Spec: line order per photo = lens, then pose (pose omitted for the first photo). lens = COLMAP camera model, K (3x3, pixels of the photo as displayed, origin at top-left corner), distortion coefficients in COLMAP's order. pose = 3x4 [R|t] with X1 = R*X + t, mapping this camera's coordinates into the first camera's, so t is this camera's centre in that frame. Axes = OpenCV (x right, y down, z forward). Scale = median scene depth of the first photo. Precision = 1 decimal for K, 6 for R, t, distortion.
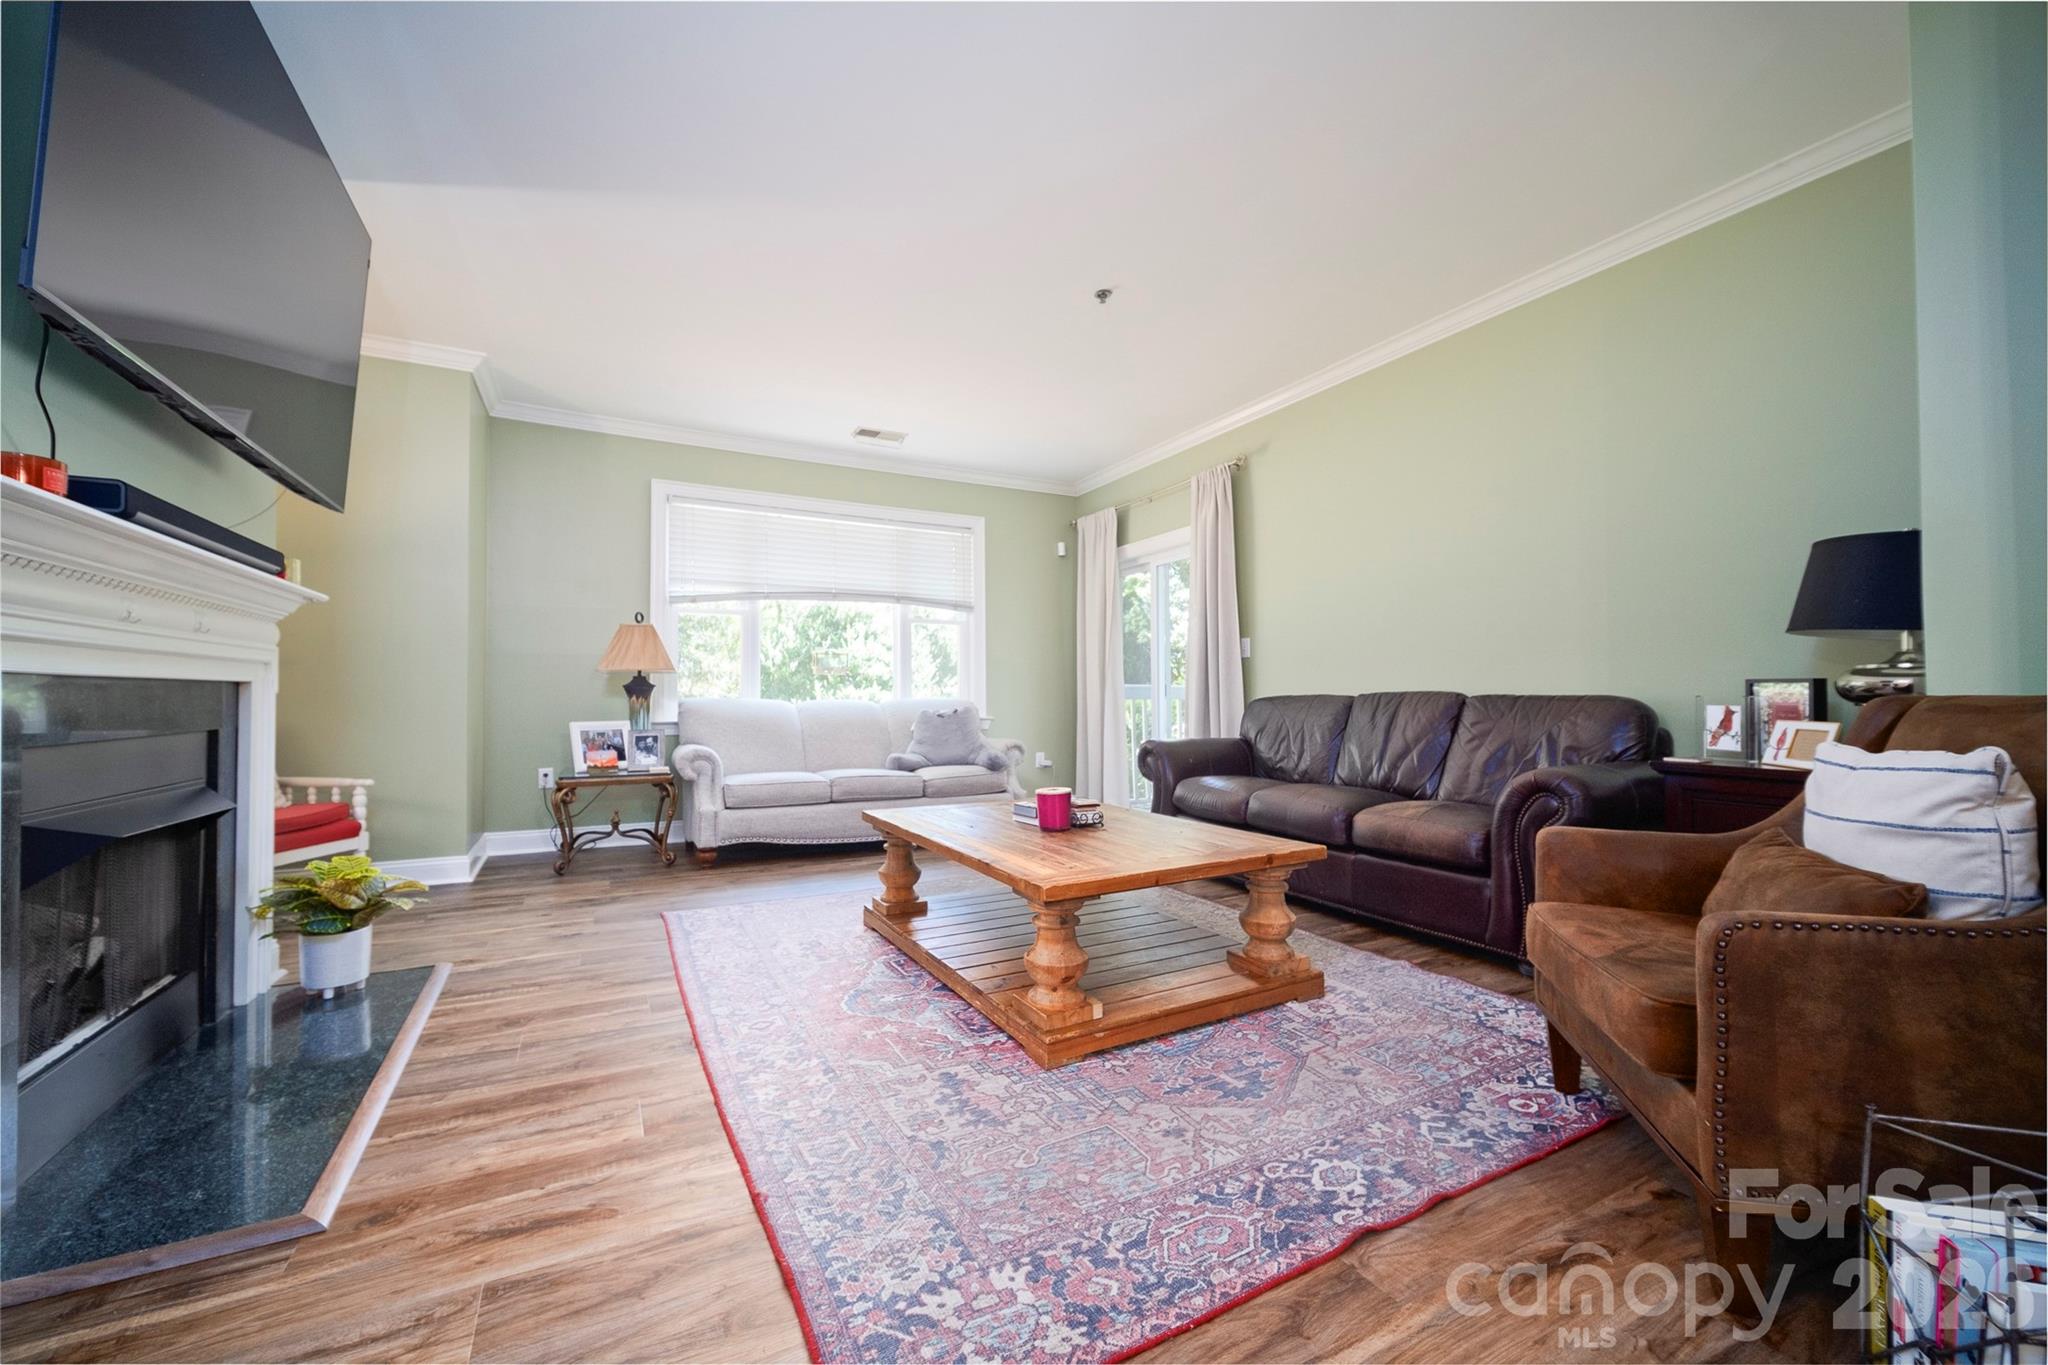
lens RADIAL K [[812.9, 0, 1007.9], [0, 812.9, 685.1], [0, 0, 1]] dist [0.000384, 0.000488]
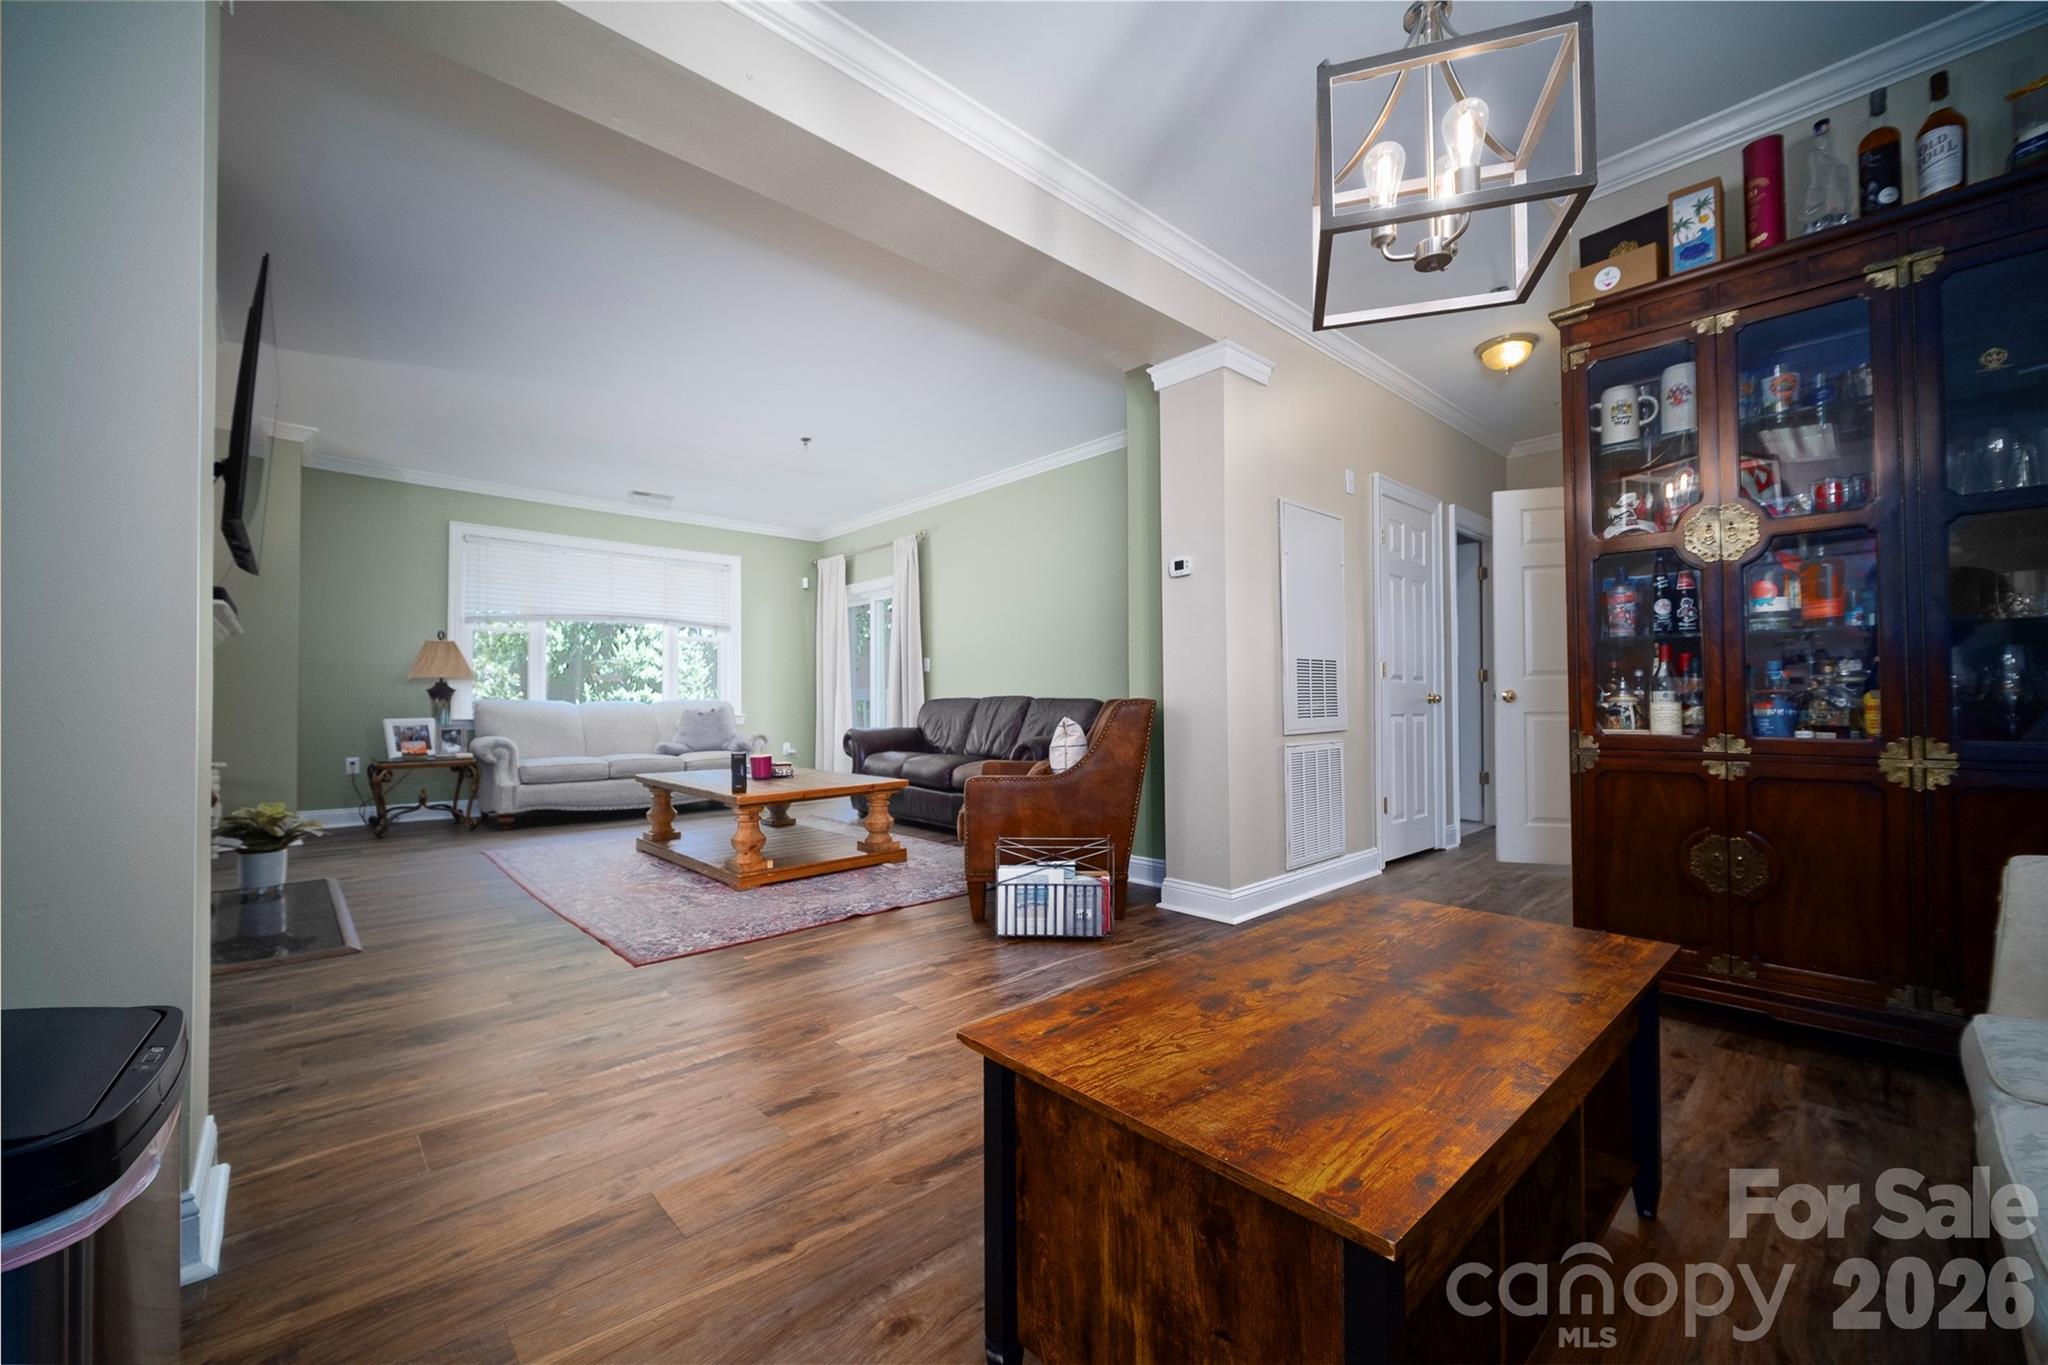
lens RADIAL K [[812.9, 0, 1013.2], [0, 812.9, 683.7], [0, 0, 1]] dist [0.000384, 0.000488]
pose [[0.966231, 0.004863, 0.257633, 0.078575], [-0.003932, 0.999984, -0.004127, -0.007872], [-0.257649, 0.002974, 0.966234, -0.461903]]
